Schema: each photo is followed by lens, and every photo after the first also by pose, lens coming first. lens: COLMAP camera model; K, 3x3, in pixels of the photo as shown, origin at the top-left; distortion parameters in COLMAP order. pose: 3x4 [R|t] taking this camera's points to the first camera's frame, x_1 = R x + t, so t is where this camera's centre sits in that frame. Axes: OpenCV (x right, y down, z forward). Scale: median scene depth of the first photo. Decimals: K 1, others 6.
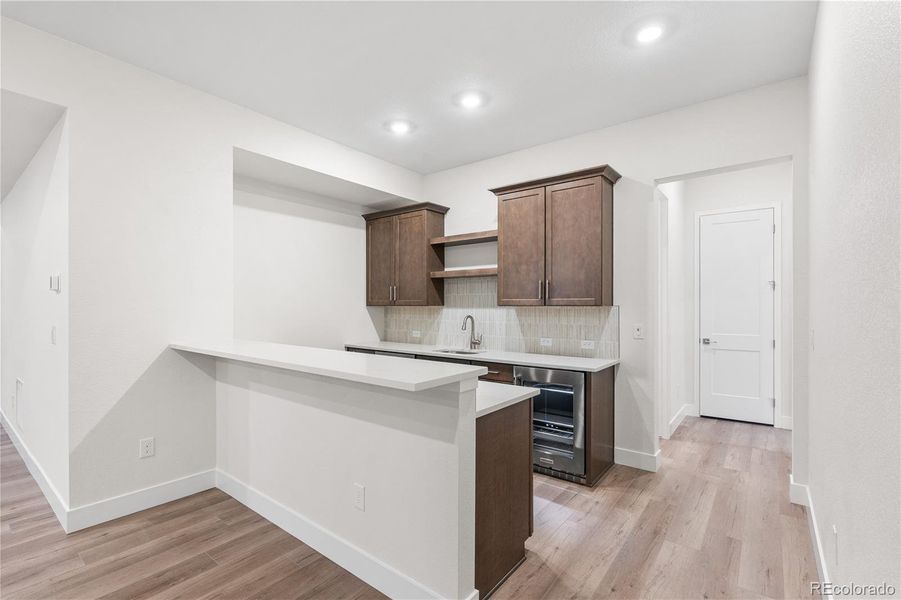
lens RADIAL K [[407.6, 0, 449.9], [0, 407.6, 304.5], [0, 0, 1]] dist [0.000187, -0.000035]
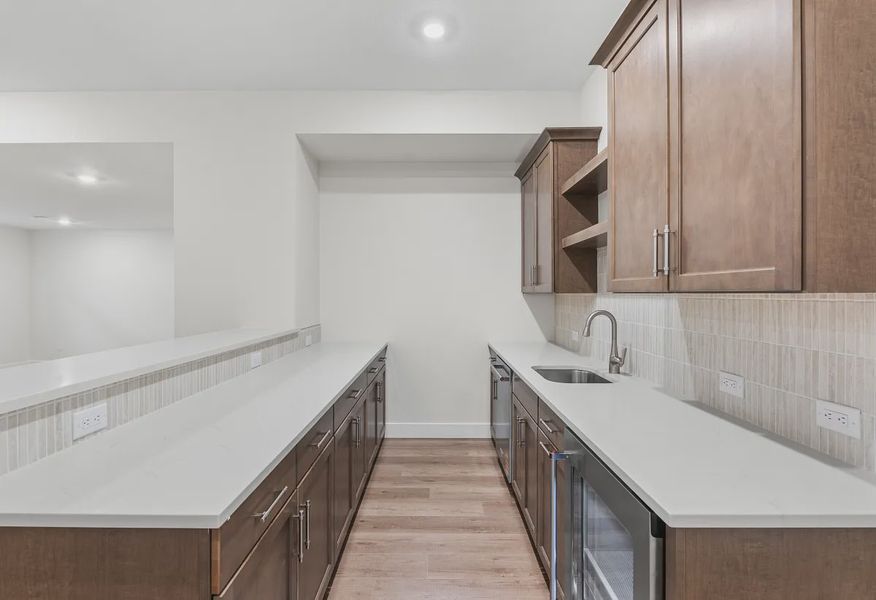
lens RADIAL K [[399.1, 0, 438.0], [0, 399.1, 300.0], [0, 0, 1]] dist [-0.000454, 0.000066]
pose [[0.612711, 0.009153, -0.790254, 0.343297], [0.006490, 0.999841, 0.016613, 0.001645], [0.790280, -0.015308, 0.612555, 0.508123]]
